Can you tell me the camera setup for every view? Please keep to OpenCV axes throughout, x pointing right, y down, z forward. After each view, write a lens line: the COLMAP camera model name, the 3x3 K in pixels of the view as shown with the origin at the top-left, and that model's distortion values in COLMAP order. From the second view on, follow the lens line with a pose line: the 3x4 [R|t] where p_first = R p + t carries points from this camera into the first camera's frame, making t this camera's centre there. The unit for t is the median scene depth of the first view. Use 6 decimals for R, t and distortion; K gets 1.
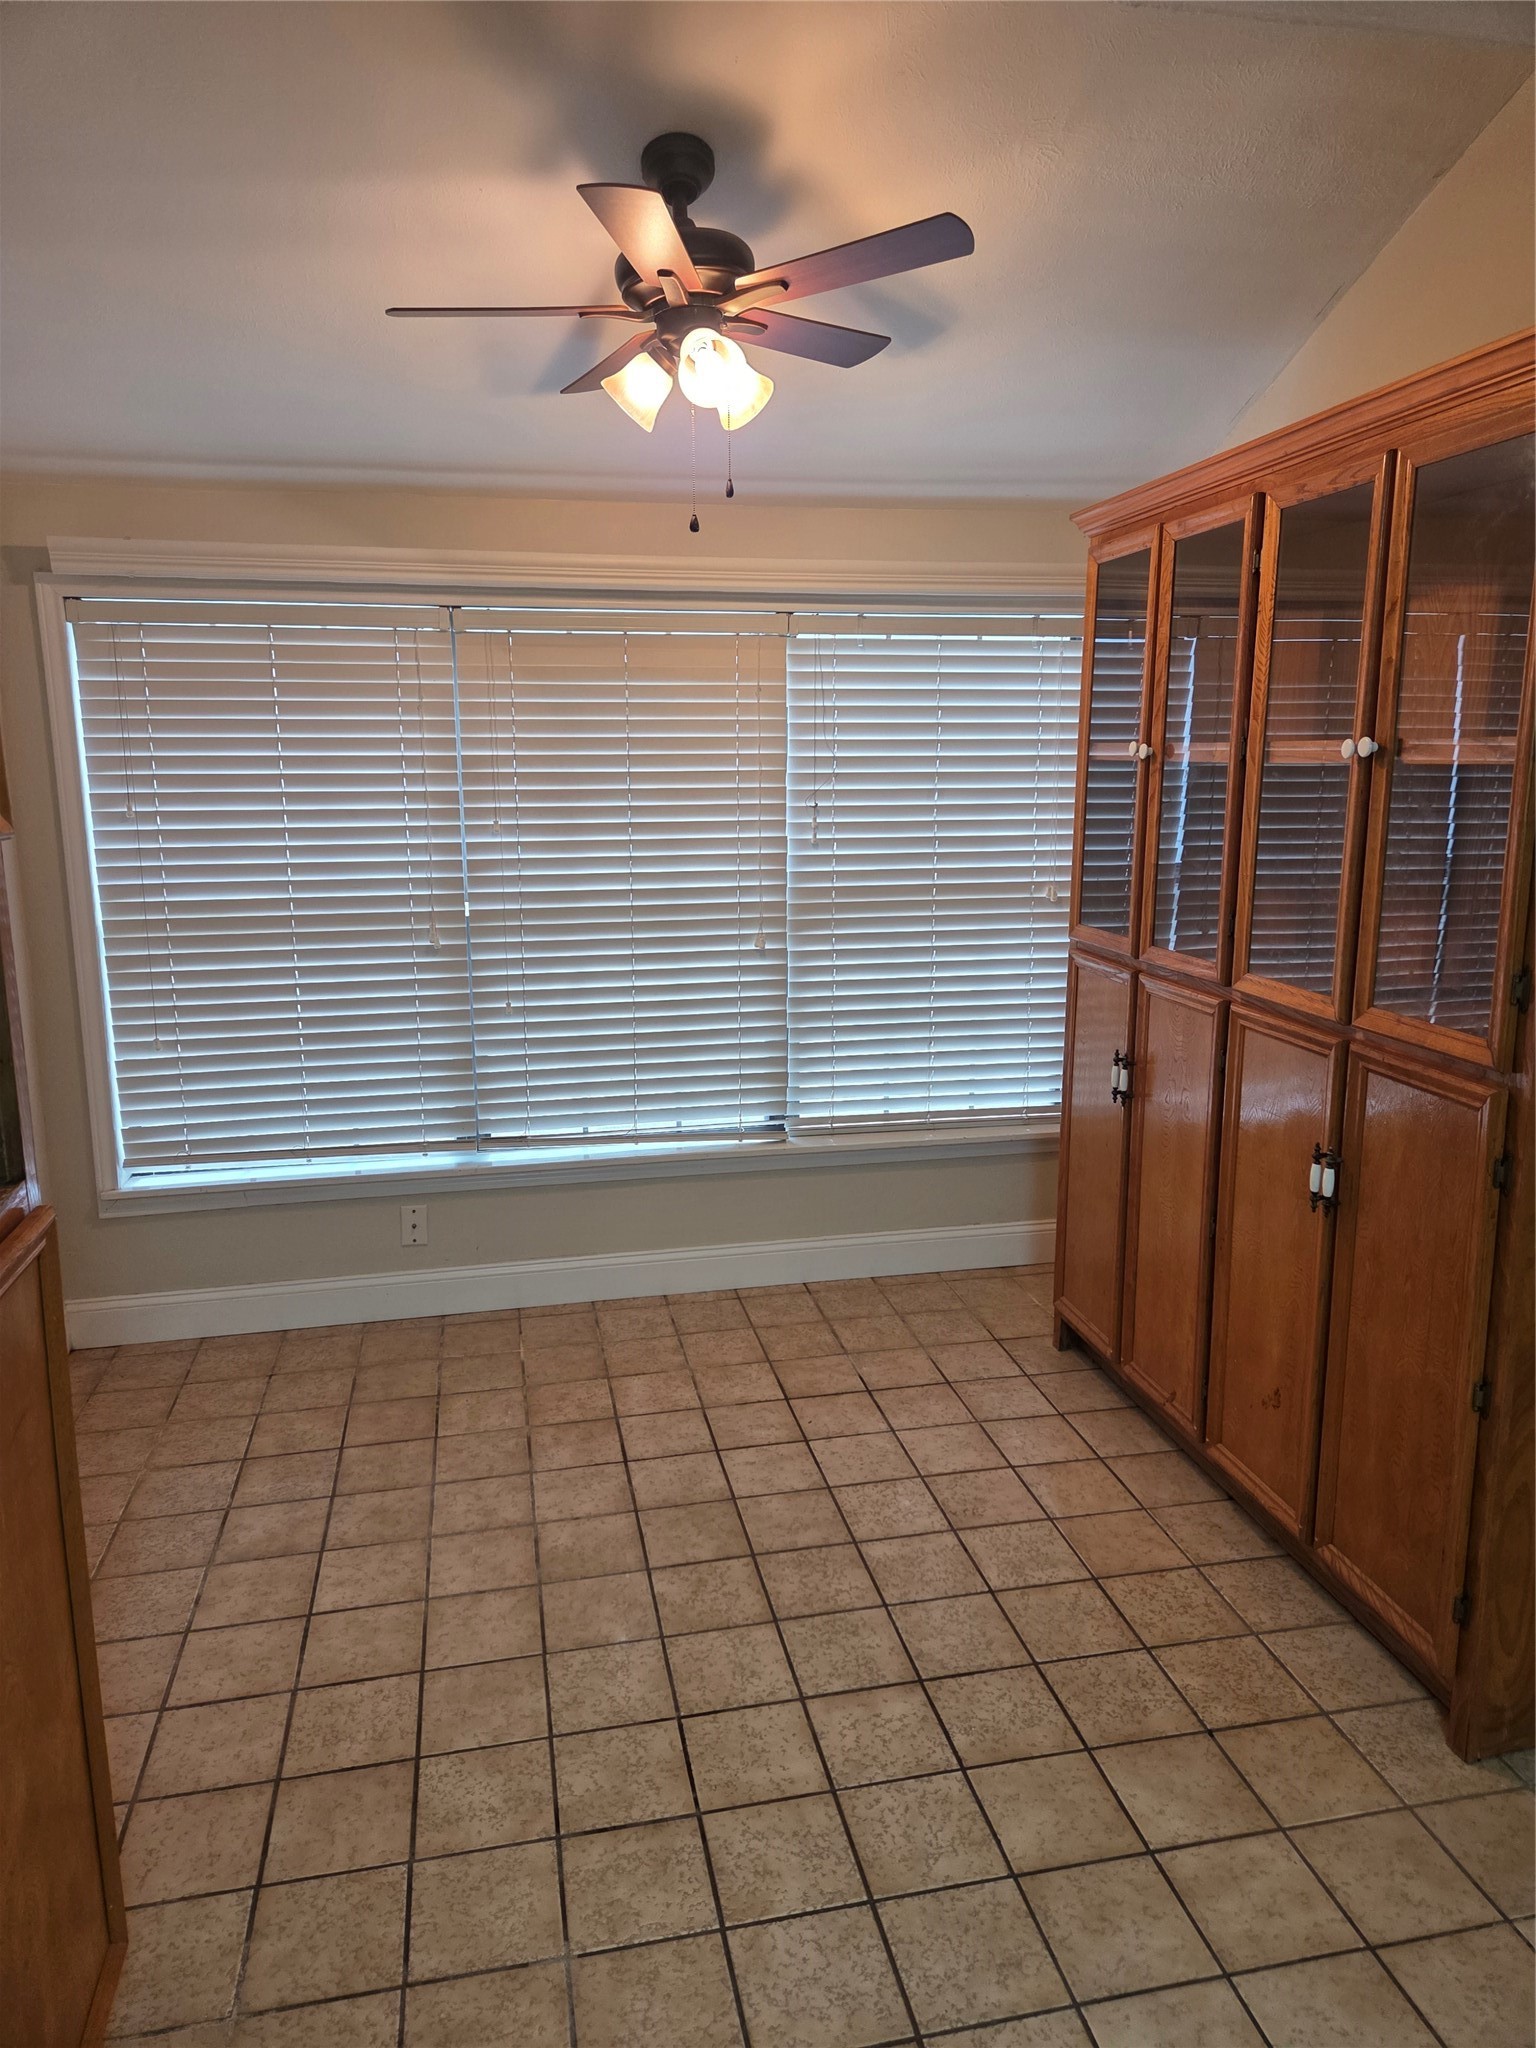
lens RADIAL K [[1383.3, 0, 780.9], [0, 1383.3, 1005.5], [0, 0, 1]] dist [0.079524, -0.055376]
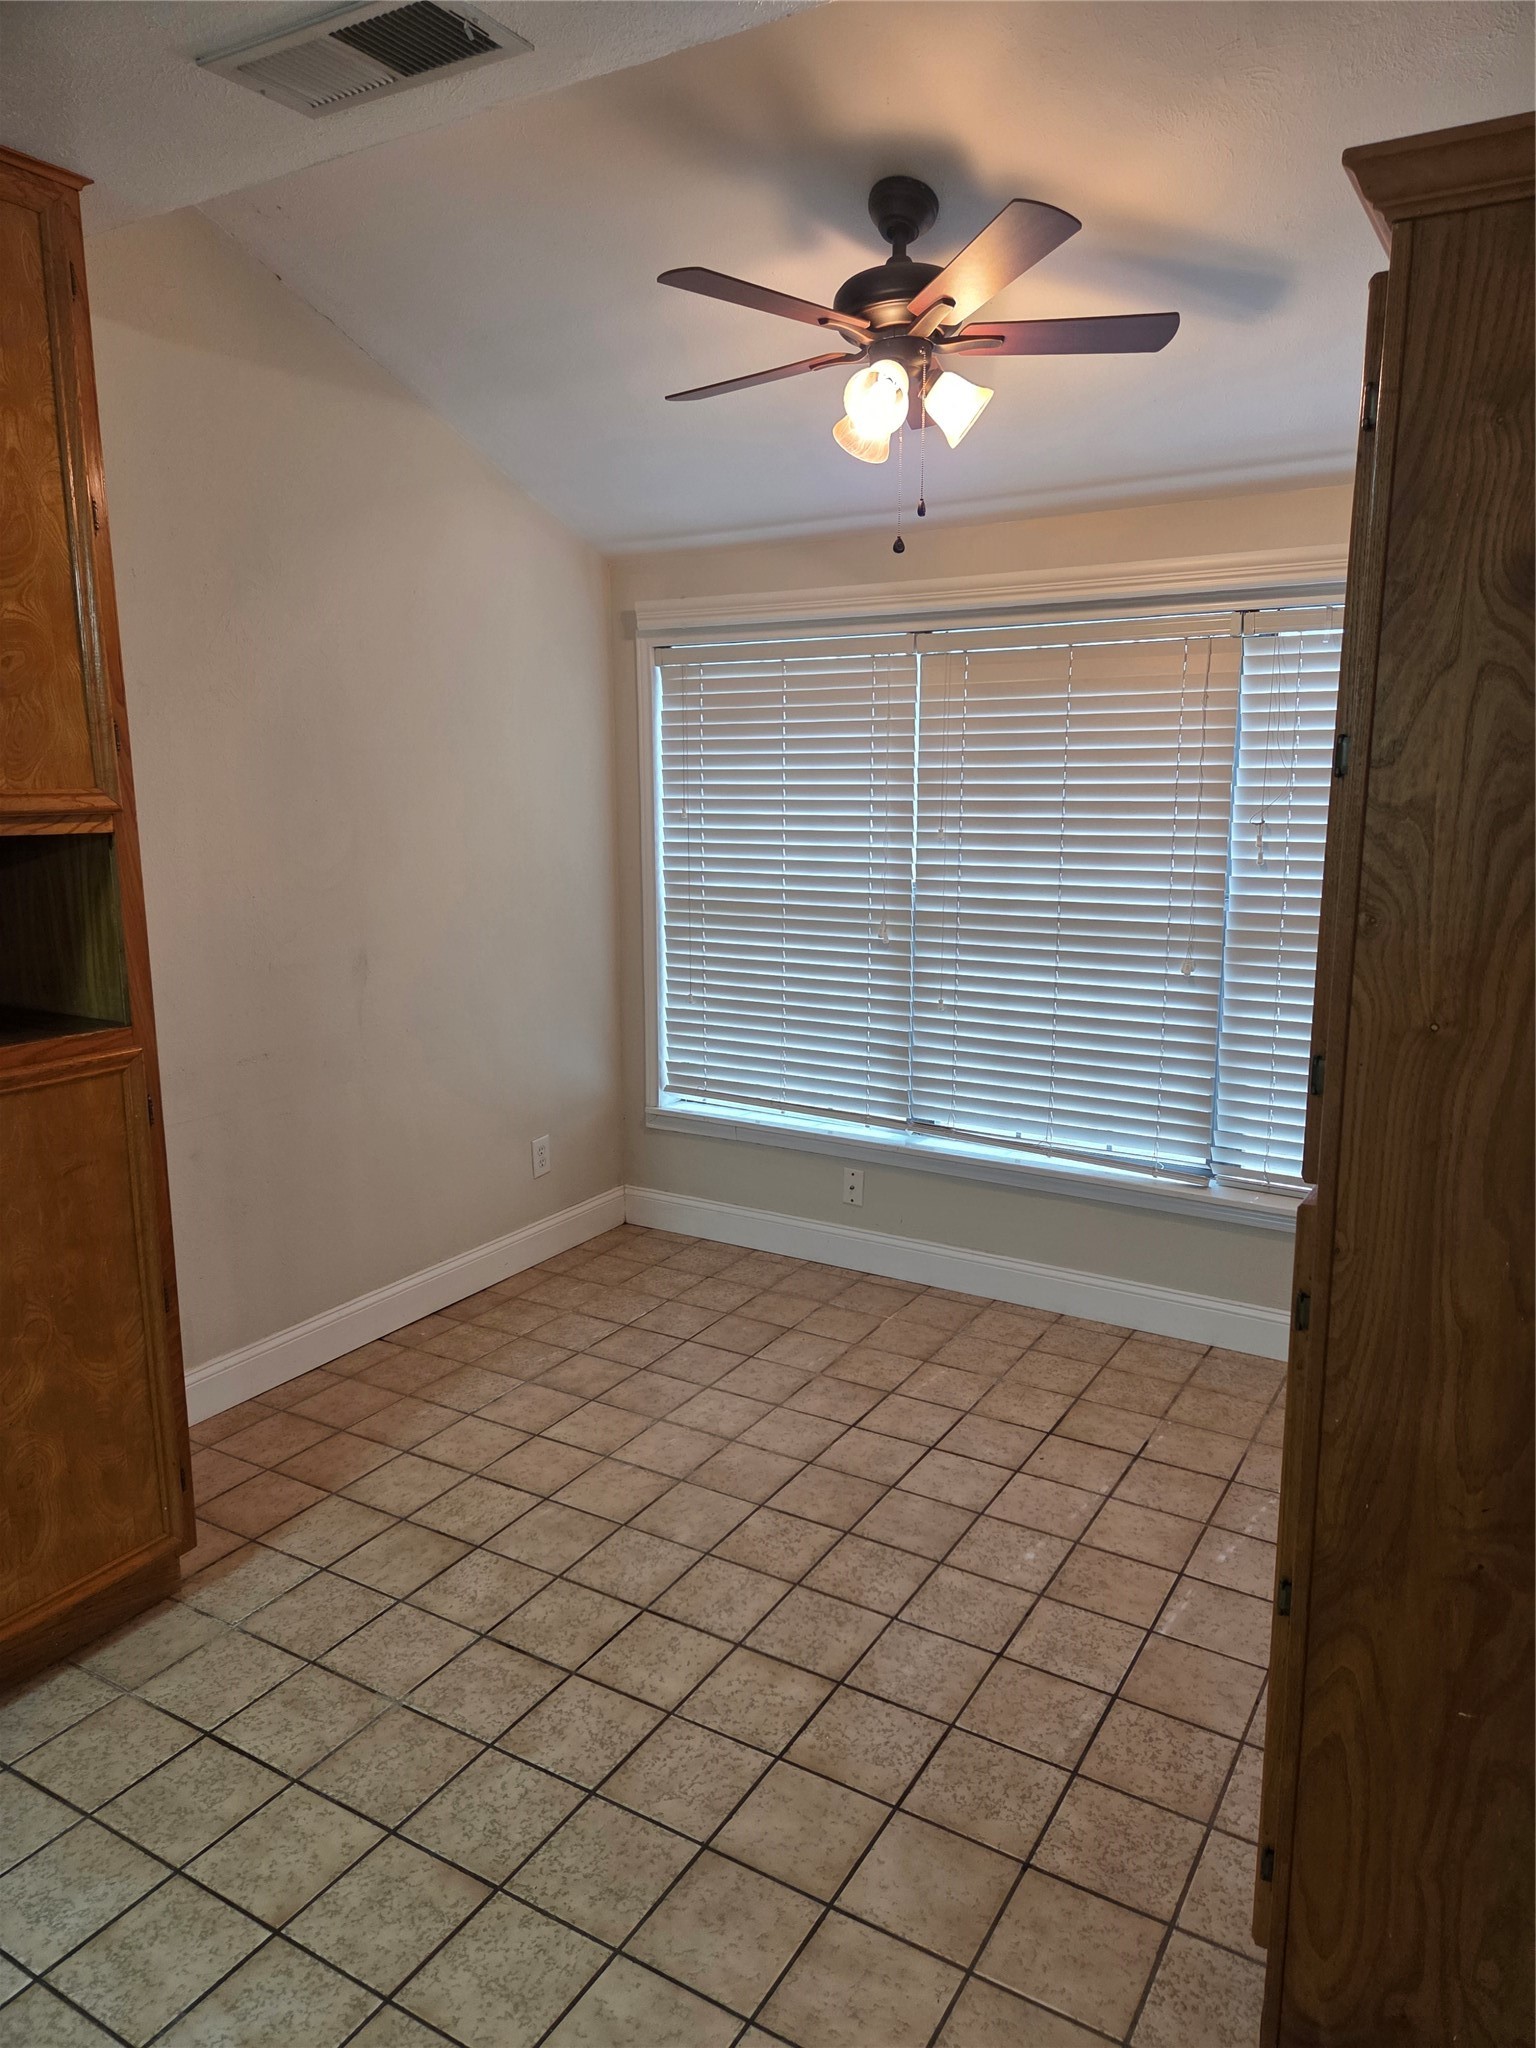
lens RADIAL K [[1383.3, 0, 776.3], [0, 1383.3, 1019.0], [0, 0, 1]] dist [0.079524, -0.055376]
pose [[0.732164, 0.125394, -0.669486, 0.467054], [-0.128286, 0.990704, 0.045262, -0.021023], [0.668938, 0.052747, 0.741444, 0.136323]]
